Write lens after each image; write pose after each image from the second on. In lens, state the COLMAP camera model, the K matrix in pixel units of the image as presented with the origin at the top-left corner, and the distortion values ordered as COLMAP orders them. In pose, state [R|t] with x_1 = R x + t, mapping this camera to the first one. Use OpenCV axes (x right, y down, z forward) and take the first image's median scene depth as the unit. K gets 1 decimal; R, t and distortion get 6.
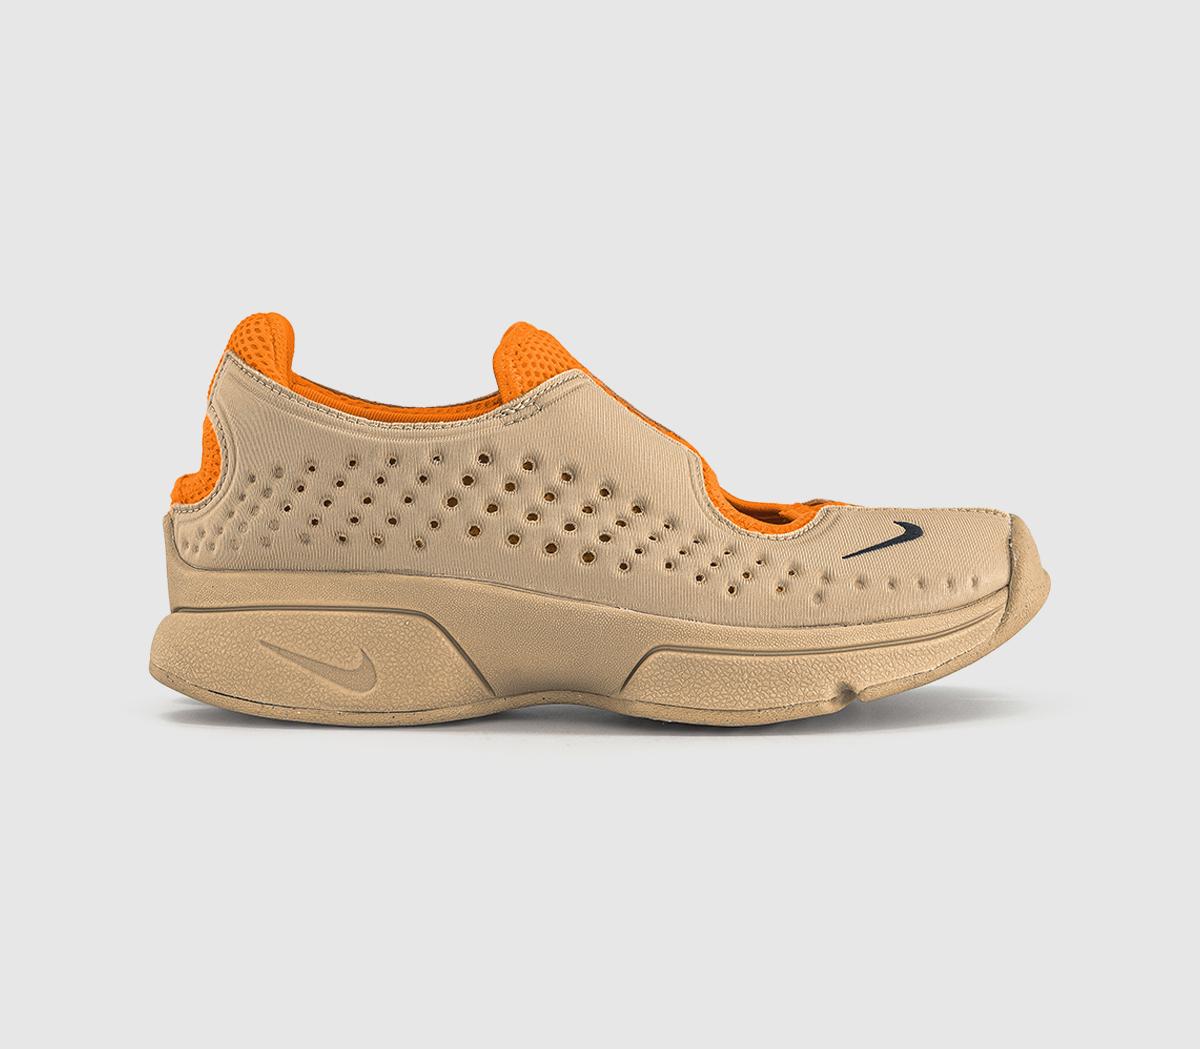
lens RADIAL K [[2456.6, 0, 600.0], [0, 2456.6, 524.5], [0, 0, 1]] dist [-0.140564, 0.030638]
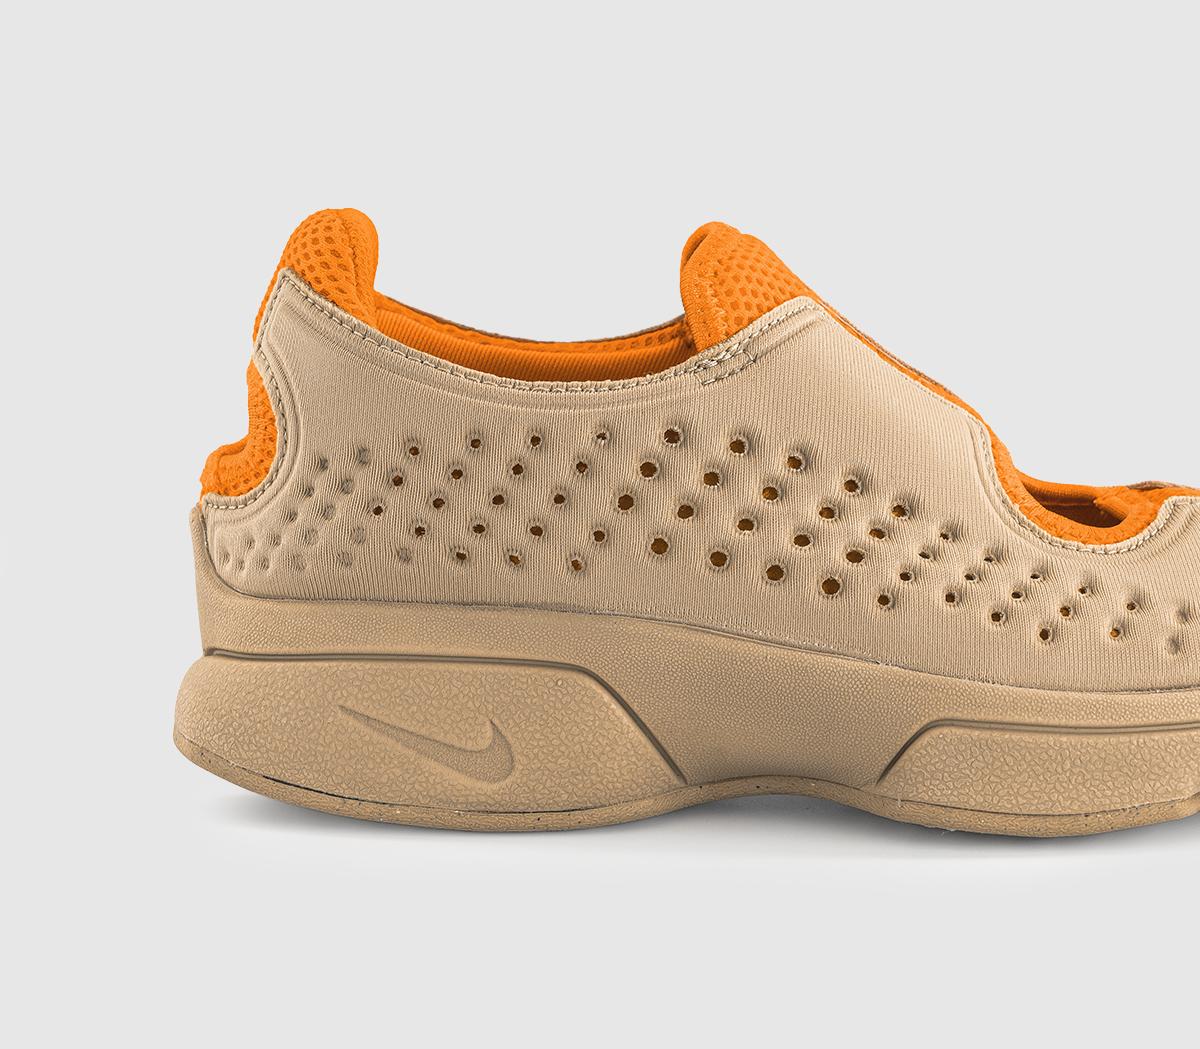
lens RADIAL K [[2793.3, 0, 600.0], [0, 2793.3, 524.5], [0, 0, 1]] dist [-0.065465, 0.049700]
pose [[0.999853, -0.001988, -0.017042, -0.053835], [0.003184, 0.997512, 0.070426, -0.056329], [0.016859, -0.070470, 0.997371, 0.238107]]
